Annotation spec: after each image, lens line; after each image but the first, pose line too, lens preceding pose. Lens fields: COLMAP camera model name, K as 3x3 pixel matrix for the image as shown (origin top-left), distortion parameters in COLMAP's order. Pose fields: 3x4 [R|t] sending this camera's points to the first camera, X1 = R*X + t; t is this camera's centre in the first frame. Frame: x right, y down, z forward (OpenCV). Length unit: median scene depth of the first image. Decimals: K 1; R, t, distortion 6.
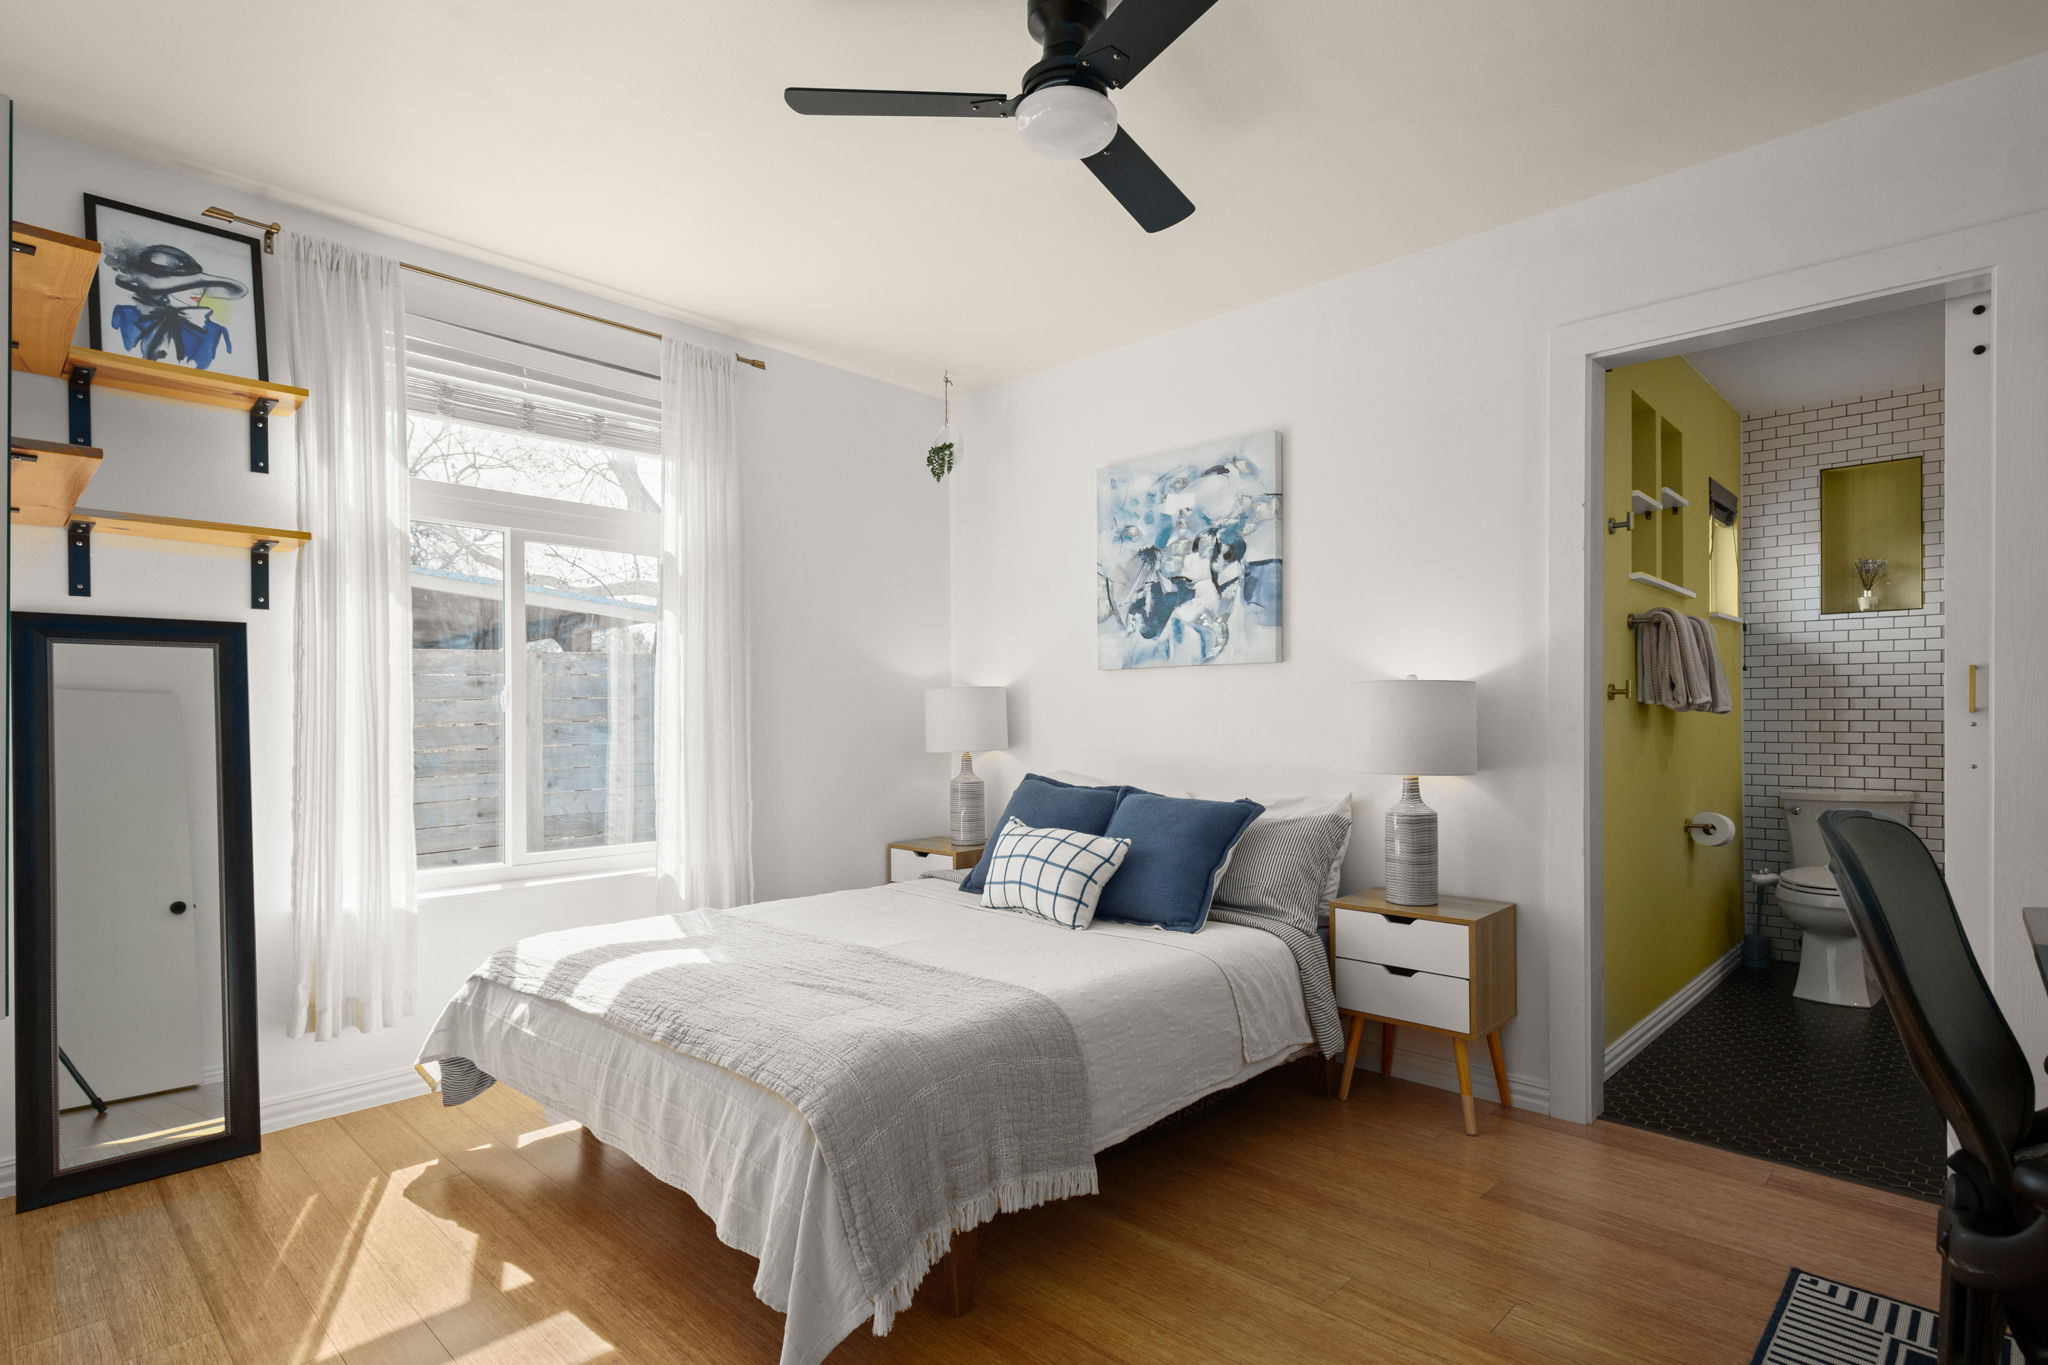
lens RADIAL K [[1004.2, 0, 1024.0], [0, 1004.2, 682.5], [0, 0, 1]] dist [-0.000482, -0.000020]
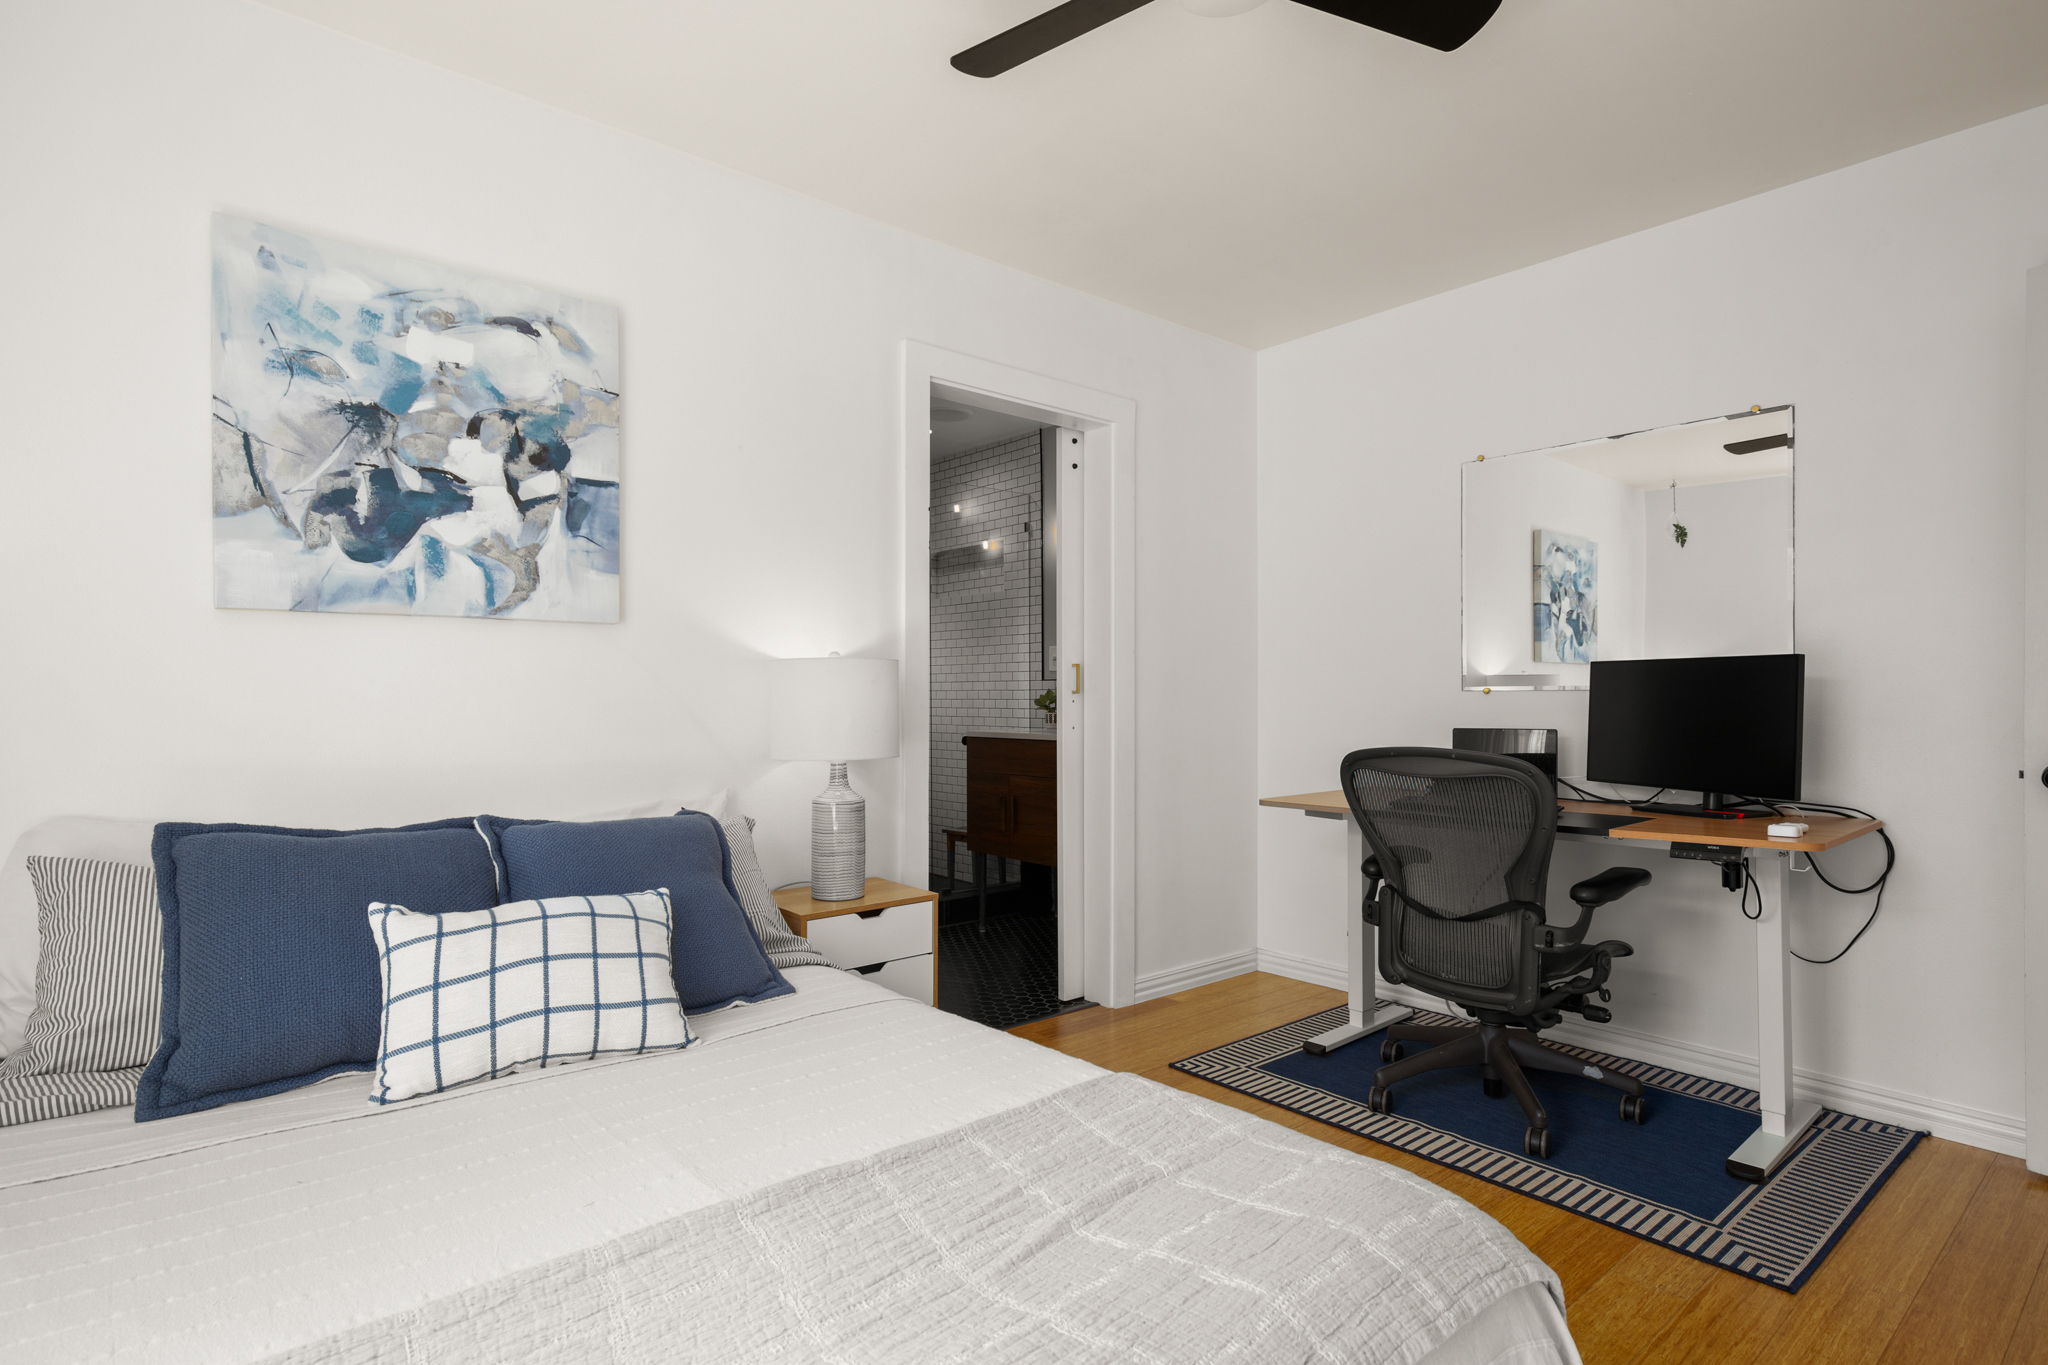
lens RADIAL K [[1004.2, 0, 1024.0], [0, 1004.2, 682.5], [0, 0, 1]] dist [-0.000482, -0.000020]
pose [[0.121451, 0.016036, 0.992468, -0.412686], [-0.030302, 0.999463, -0.012441, 0.021470], [-0.992135, -0.028563, 0.121872, 0.573364]]
